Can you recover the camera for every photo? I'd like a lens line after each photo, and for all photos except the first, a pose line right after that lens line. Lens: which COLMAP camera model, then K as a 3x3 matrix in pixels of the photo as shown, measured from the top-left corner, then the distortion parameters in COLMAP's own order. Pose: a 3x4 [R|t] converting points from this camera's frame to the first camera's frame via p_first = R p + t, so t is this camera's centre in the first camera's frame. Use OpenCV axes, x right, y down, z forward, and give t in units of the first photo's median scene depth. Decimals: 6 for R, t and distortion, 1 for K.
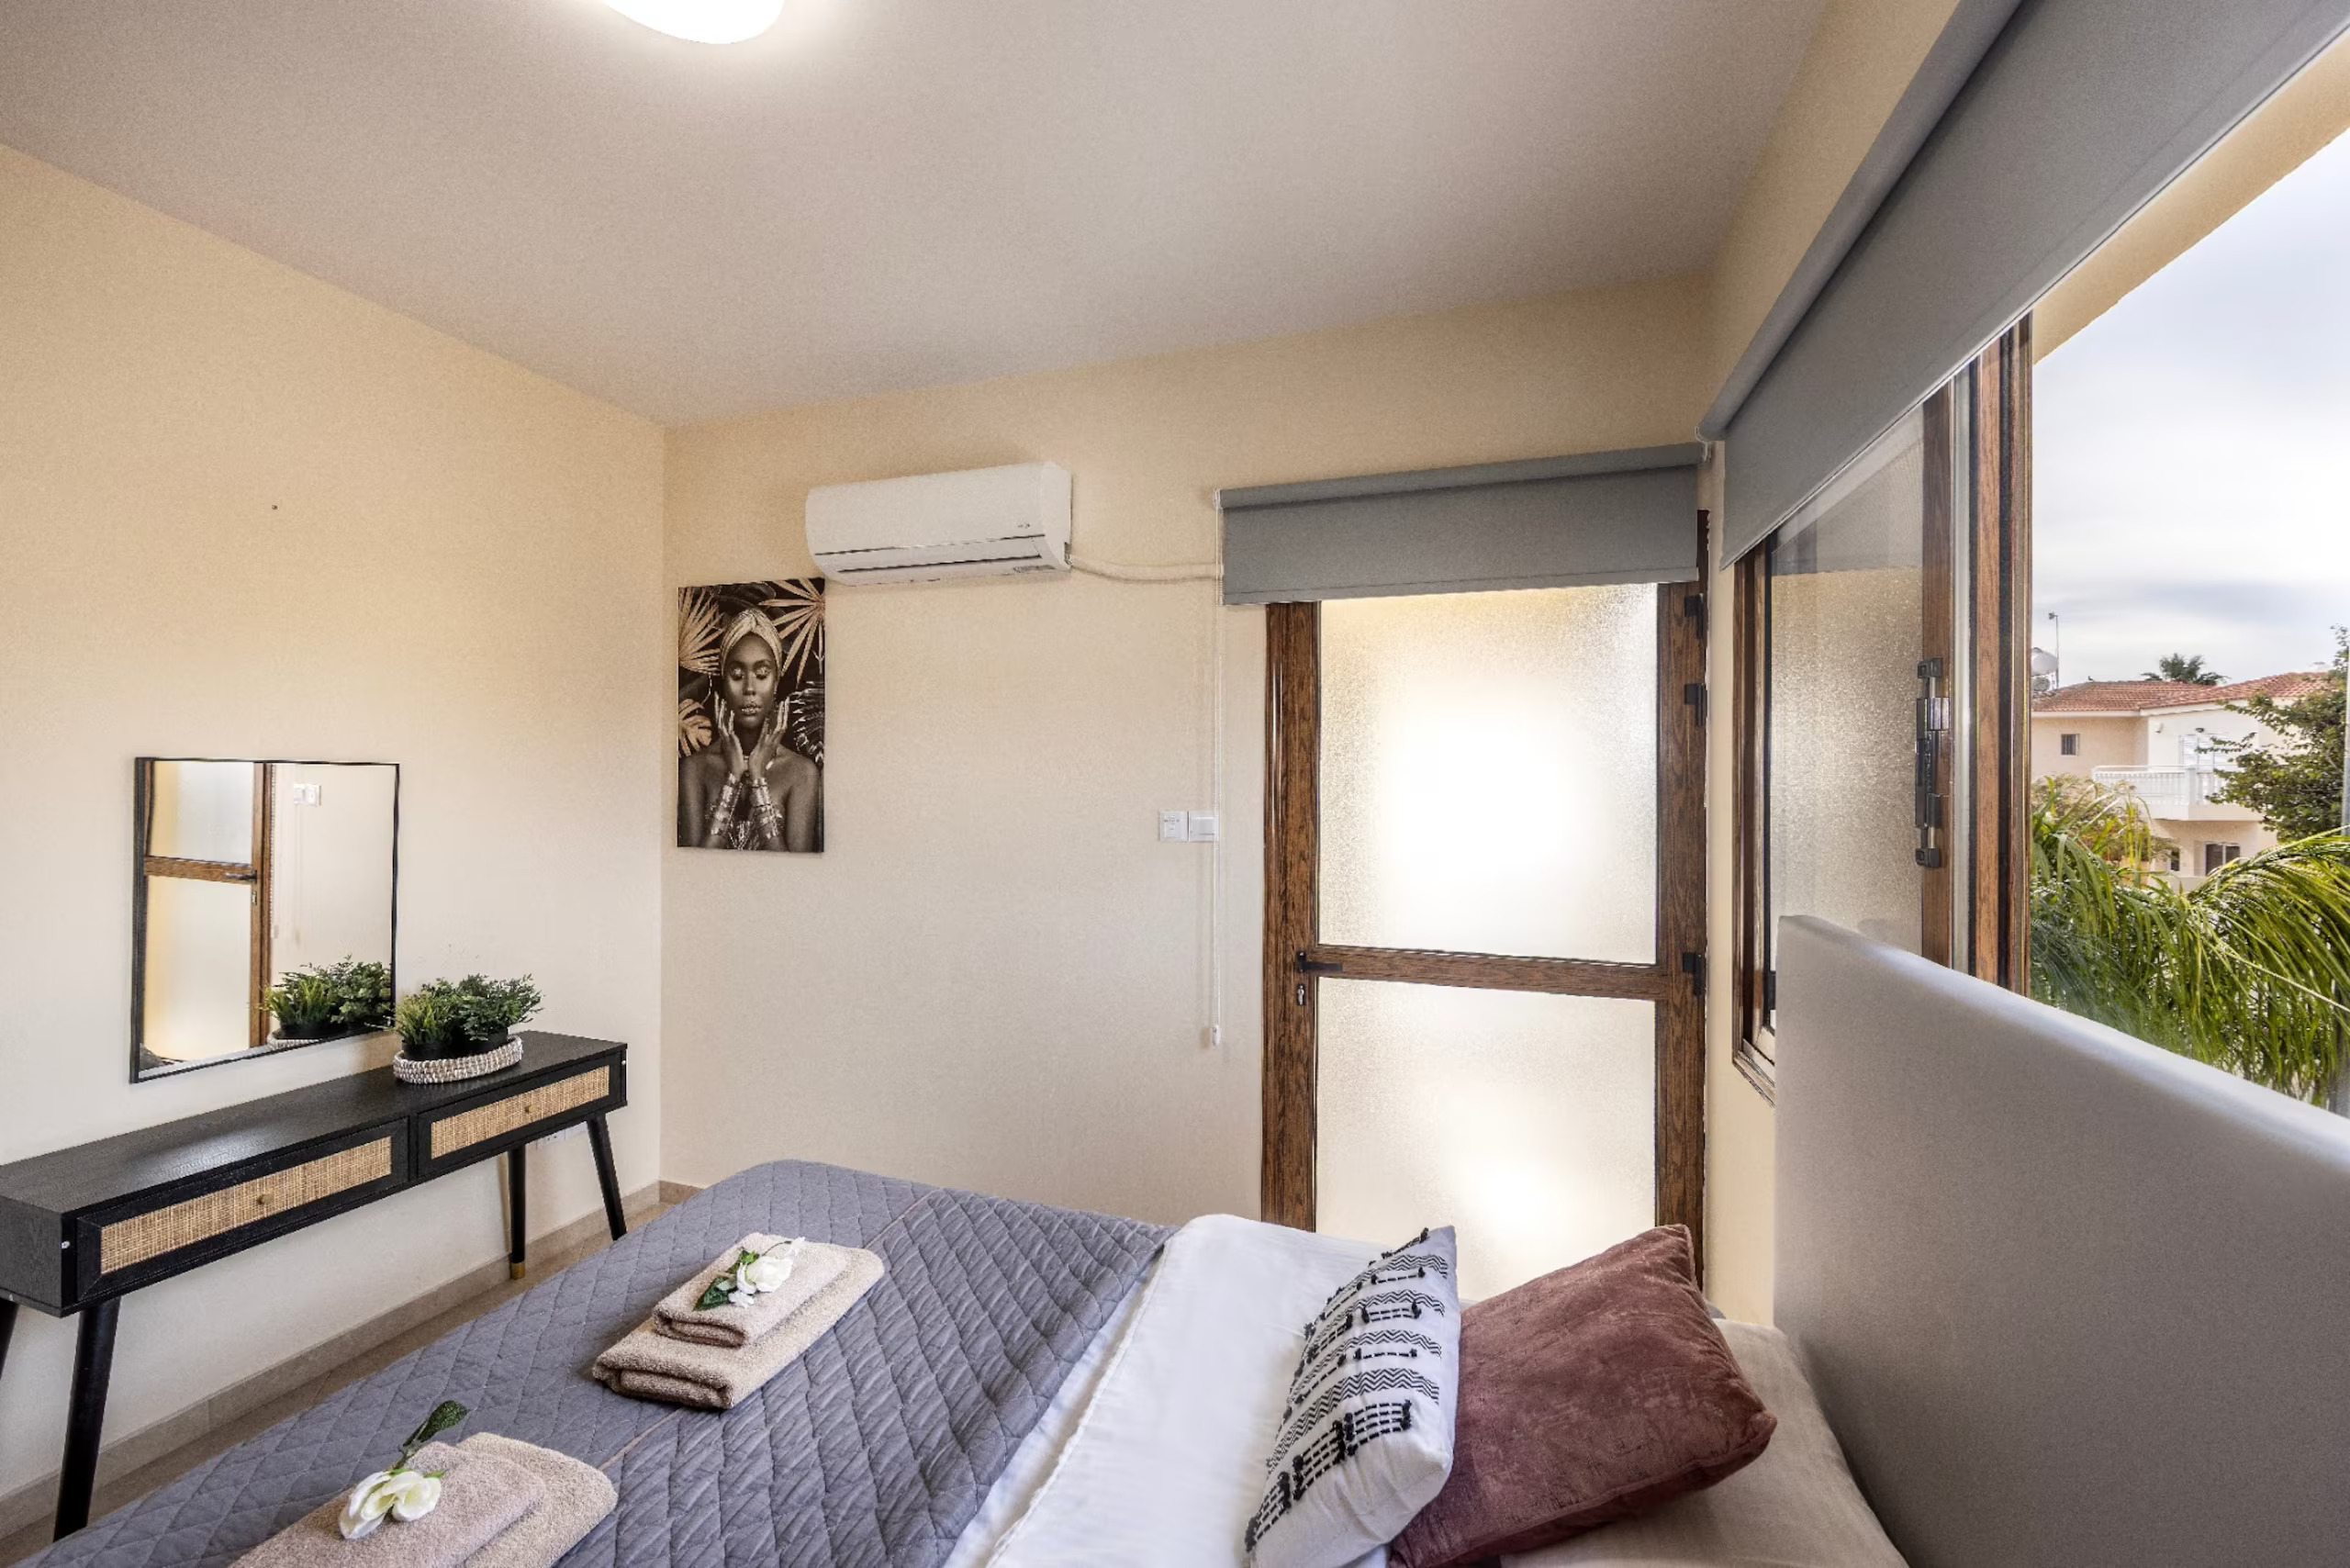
lens RADIAL K [[923.2, 0, 1167.1], [0, 923.2, 770.9], [0, 0, 1]] dist [0.000395, 0.000169]
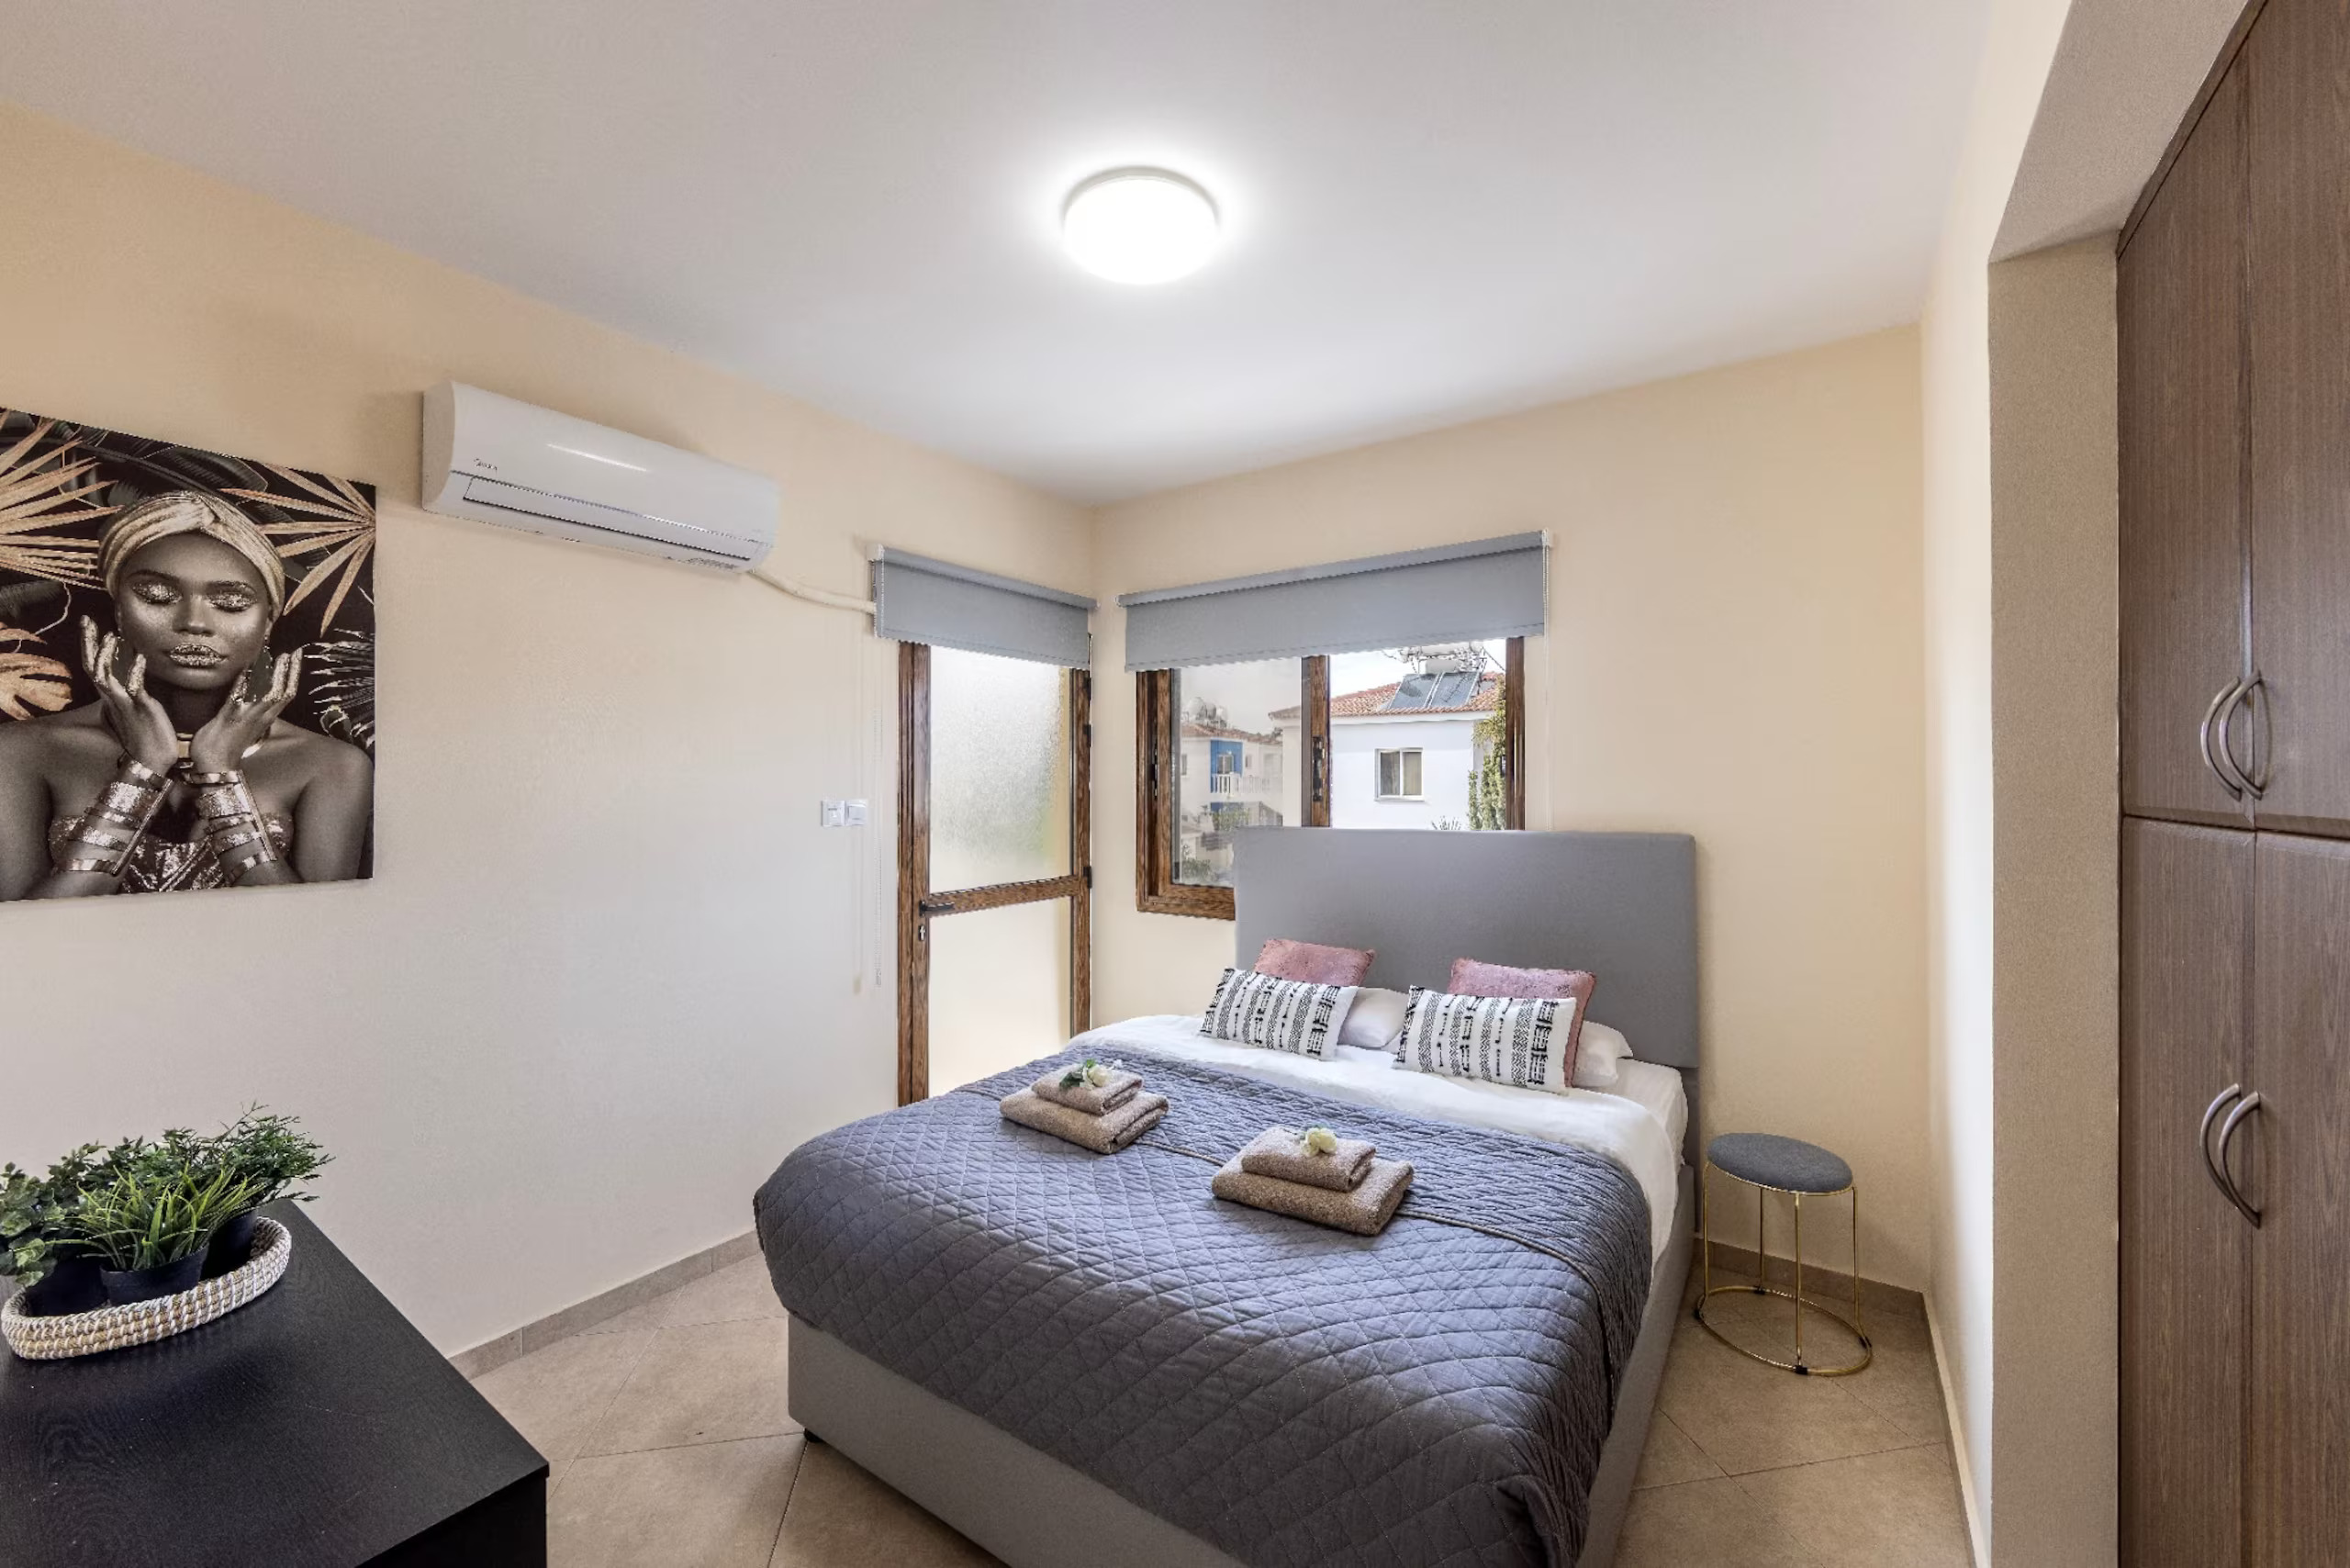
lens RADIAL K [[923.2, 0, 1164.2], [0, 923.2, 783.6], [0, 0, 1]] dist [0.000395, 0.000169]
pose [[0.288750, -0.007210, 0.957377, -0.859081], [-0.007310, 0.999926, 0.009735, 0.005618], [-0.957377, -0.009809, 0.288676, 0.215955]]
